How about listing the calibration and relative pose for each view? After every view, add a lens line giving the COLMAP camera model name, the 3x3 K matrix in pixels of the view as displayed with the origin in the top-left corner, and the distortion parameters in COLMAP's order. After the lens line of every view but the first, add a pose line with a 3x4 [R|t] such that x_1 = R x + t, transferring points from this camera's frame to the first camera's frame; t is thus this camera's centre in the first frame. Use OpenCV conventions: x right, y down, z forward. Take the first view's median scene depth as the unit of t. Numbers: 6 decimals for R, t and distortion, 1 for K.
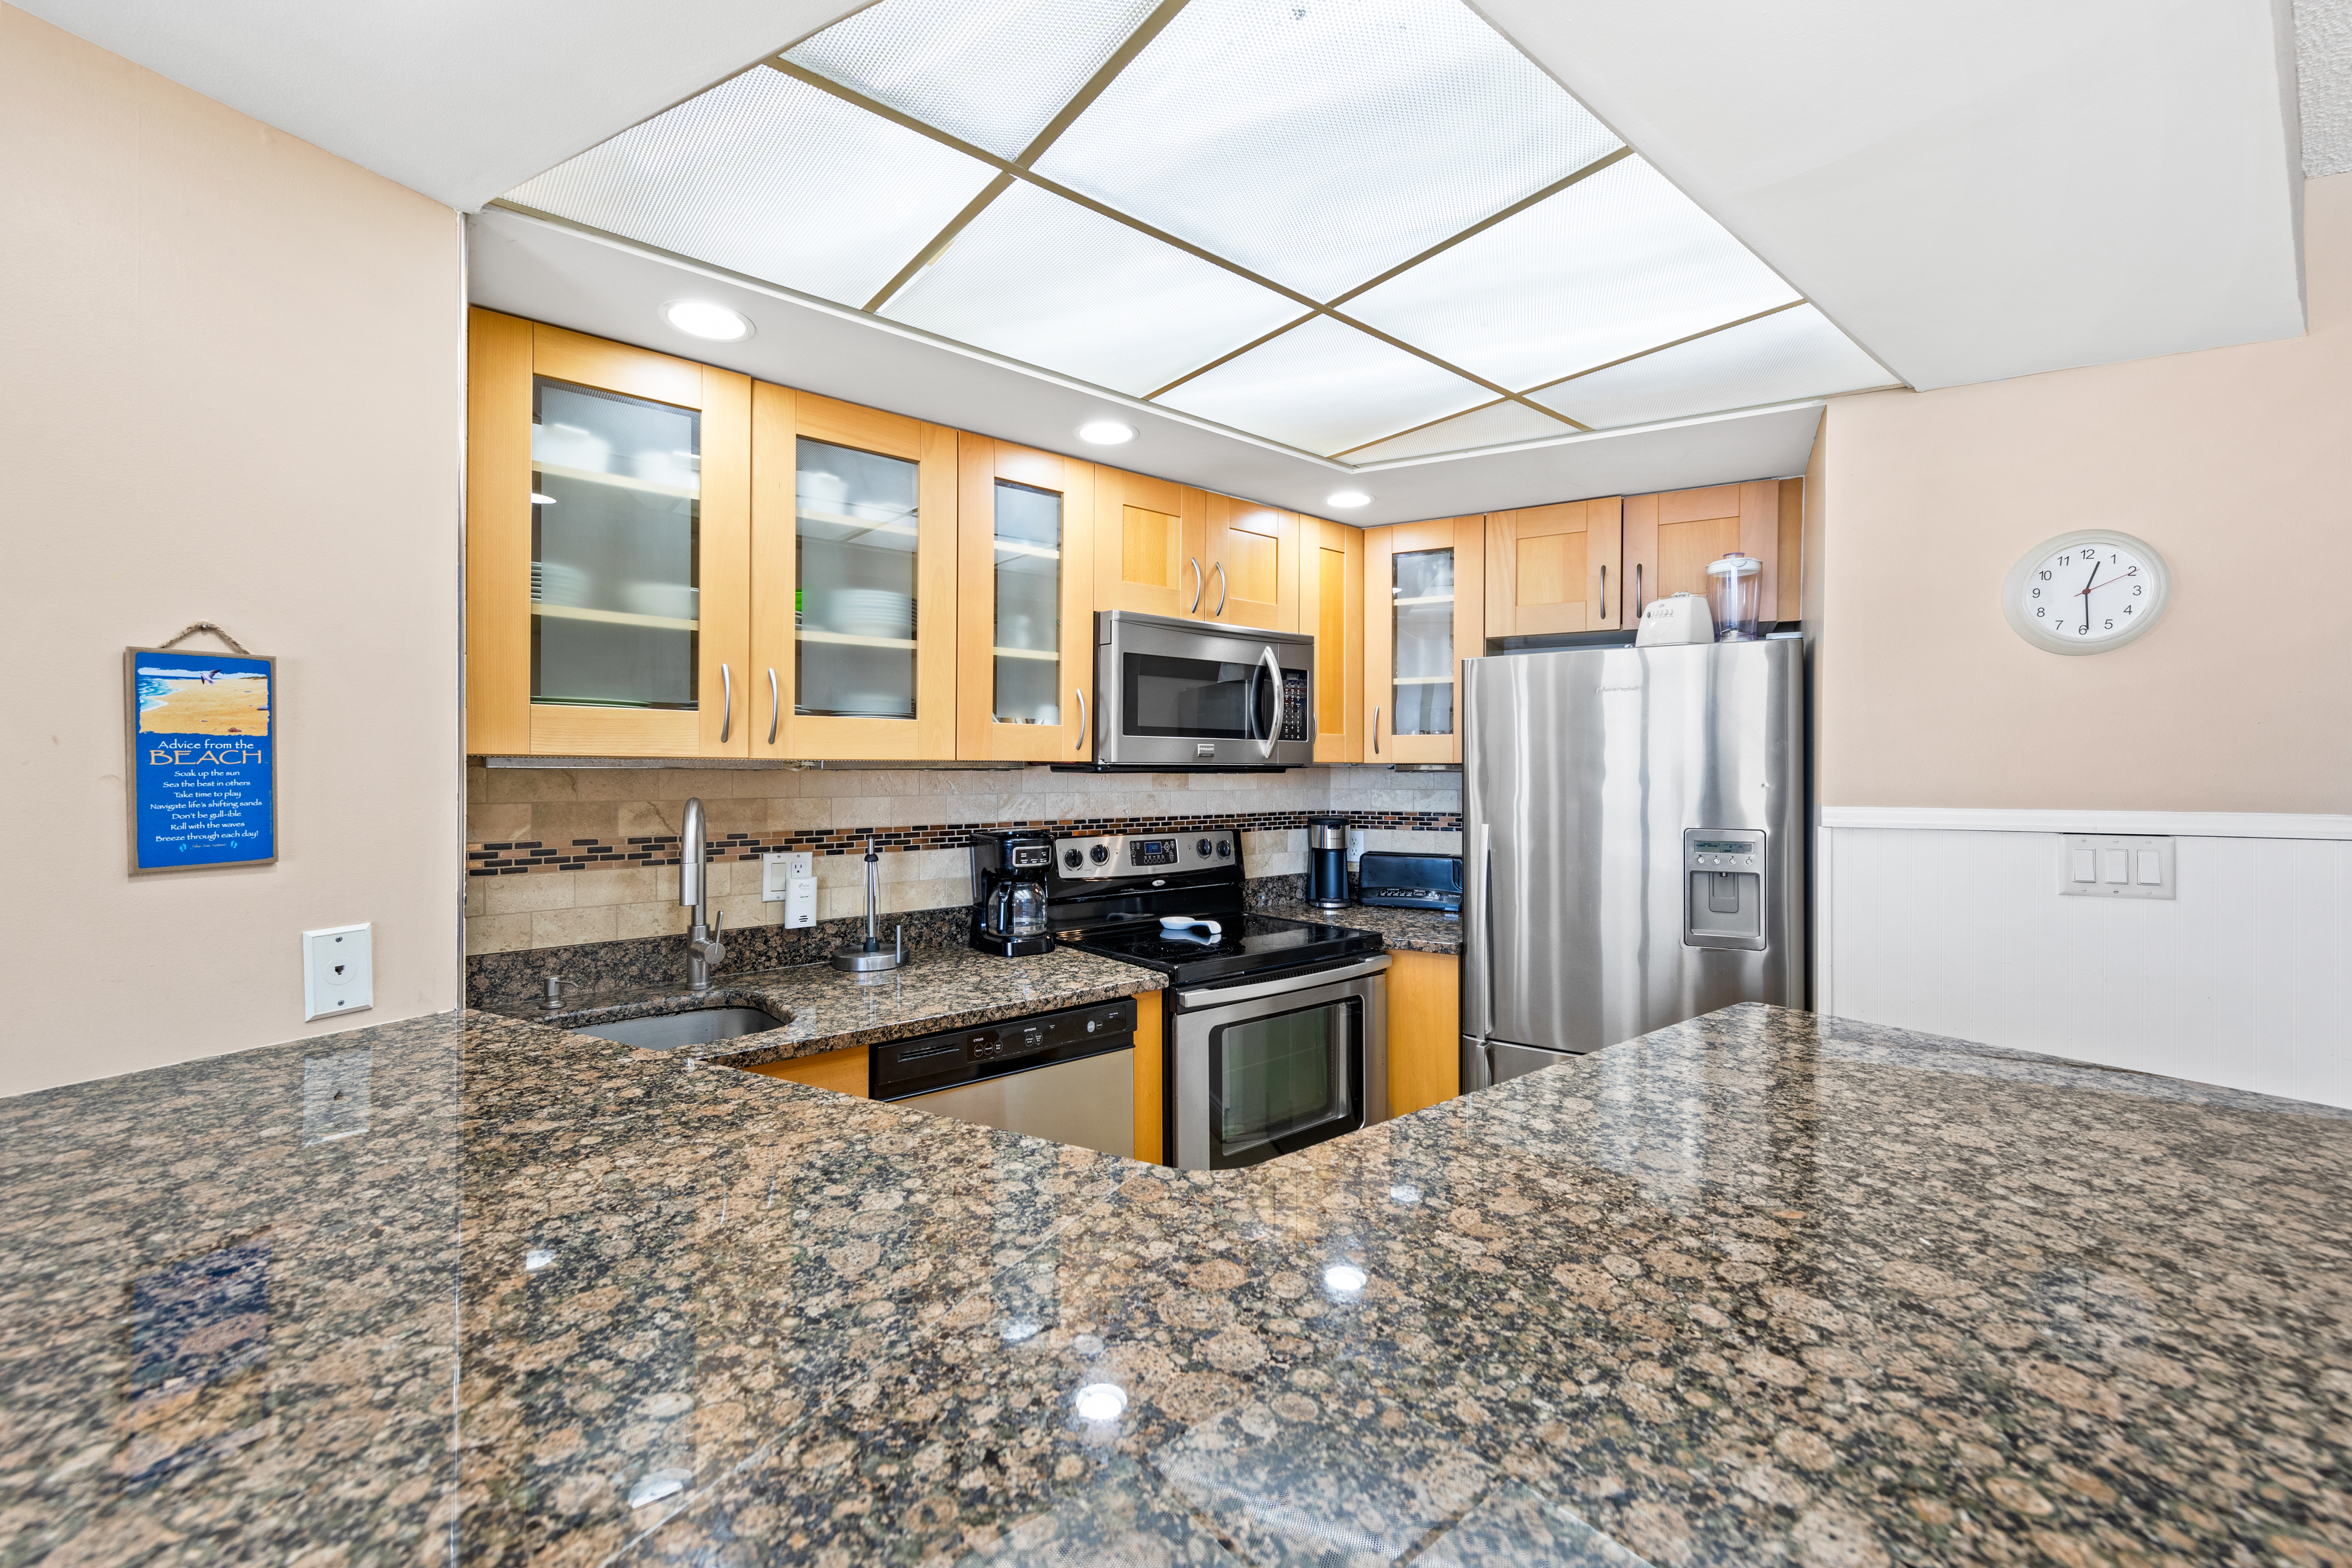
lens RADIAL K [[956.0, 0, 1178.4], [0, 956.0, 770.4], [0, 0, 1]] dist [0.003362, -0.000415]
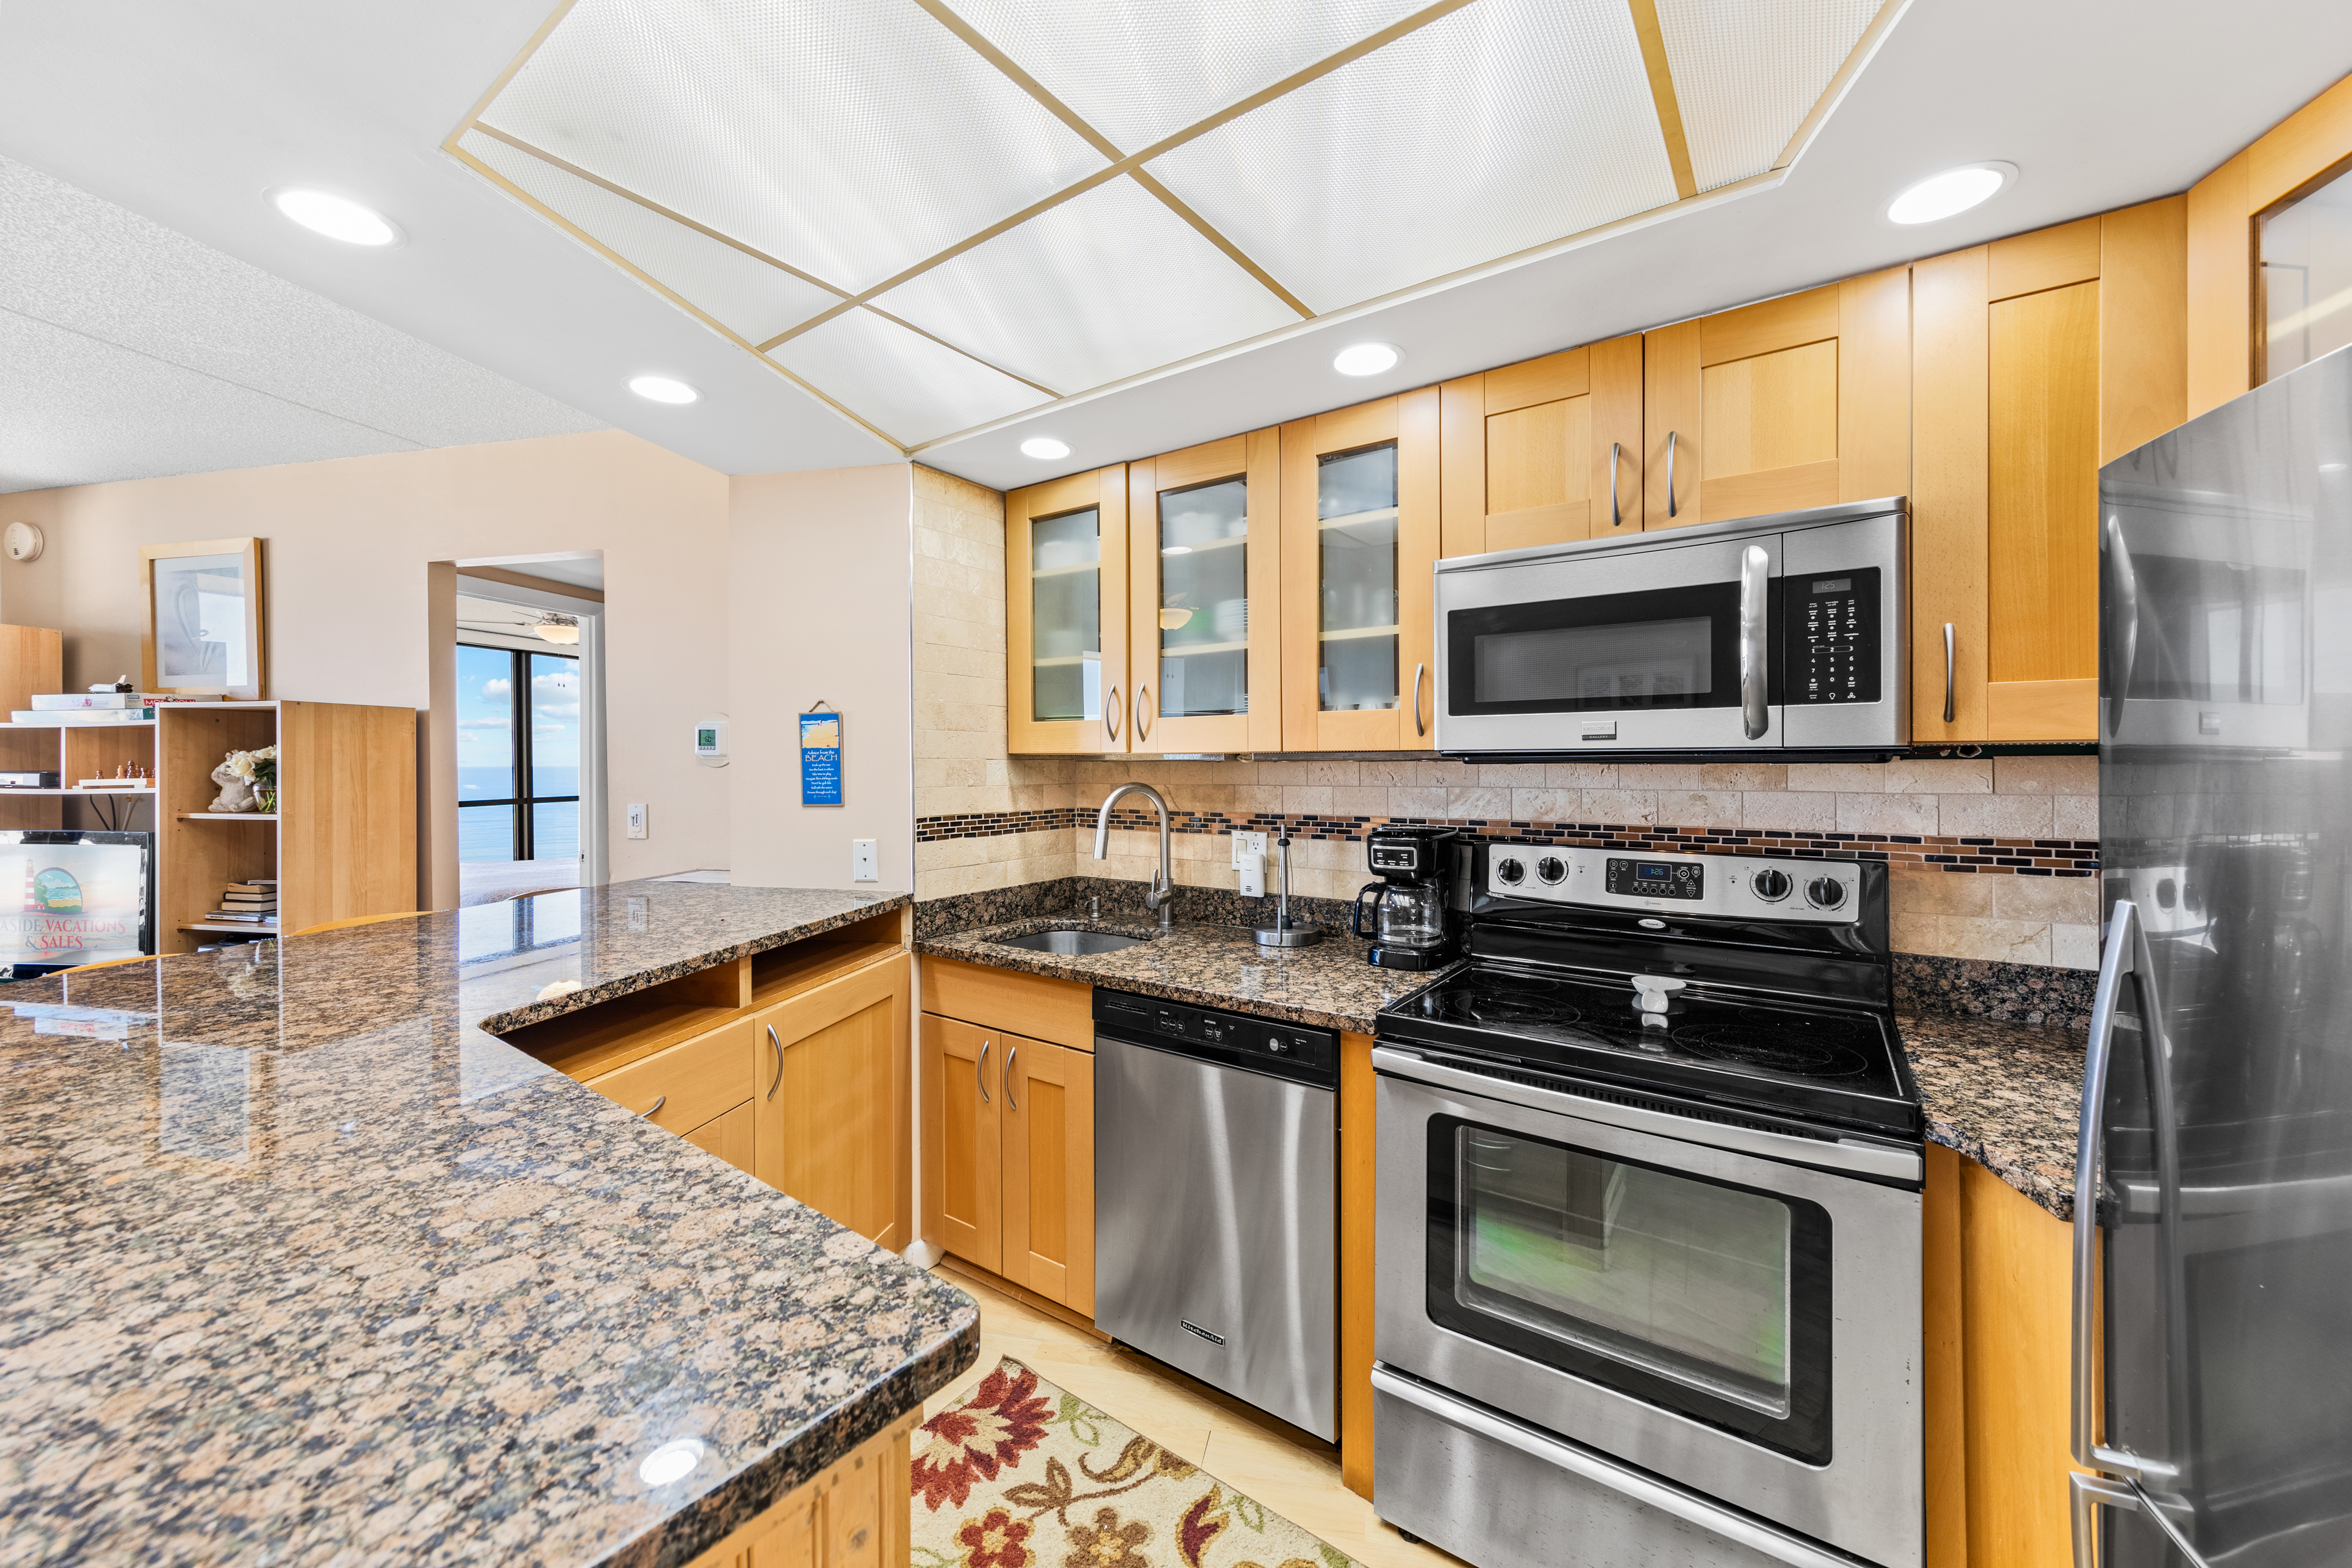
lens RADIAL K [[895.1, 0, 1169.5], [0, 895.1, 765.6], [0, 0, 1]] dist [0.002232, -0.000317]
pose [[0.262010, 0.001678, -0.965064, 0.560421], [0.004433, 0.999986, 0.002943, 0.000780], [0.965055, -0.005050, 0.261999, 0.548070]]
